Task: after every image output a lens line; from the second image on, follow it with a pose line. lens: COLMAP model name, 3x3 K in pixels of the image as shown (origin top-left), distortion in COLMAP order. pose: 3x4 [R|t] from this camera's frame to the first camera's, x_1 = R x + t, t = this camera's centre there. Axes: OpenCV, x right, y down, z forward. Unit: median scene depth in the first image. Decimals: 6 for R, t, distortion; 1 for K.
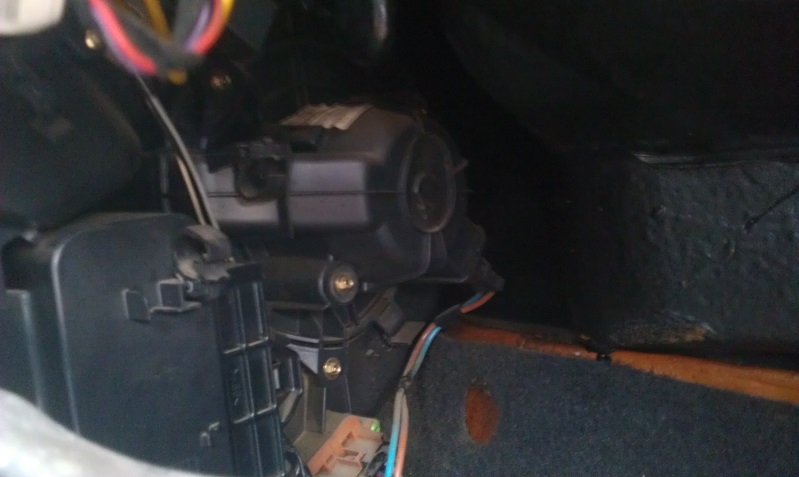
lens RADIAL K [[833.4, 0, 400.6], [0, 833.4, 251.7], [0, 0, 1]] dist [-0.000525, -0.162486]
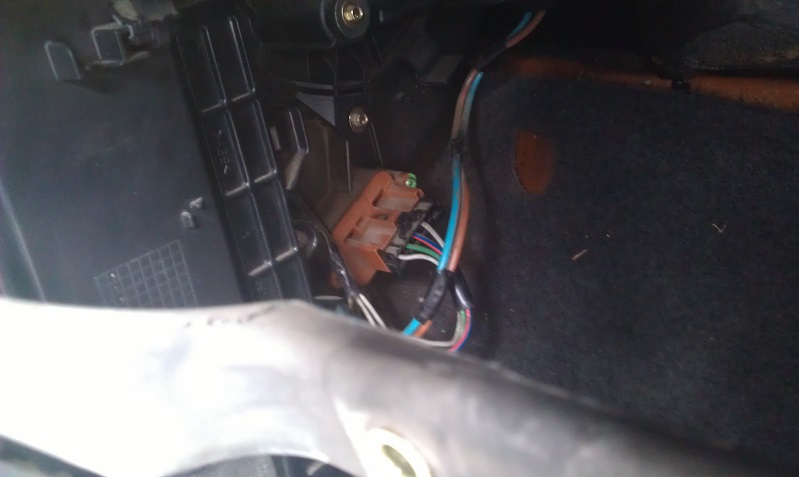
lens RADIAL K [[833.4, 0, 400.6], [0, 833.4, 251.7], [0, 0, 1]] dist [-0.000525, -0.162486]
pose [[0.994530, -0.049608, -0.091918, 0.041684], [0.075467, 0.949680, 0.303994, 0.016177], [0.072212, -0.309268, 0.948229, 0.175632]]
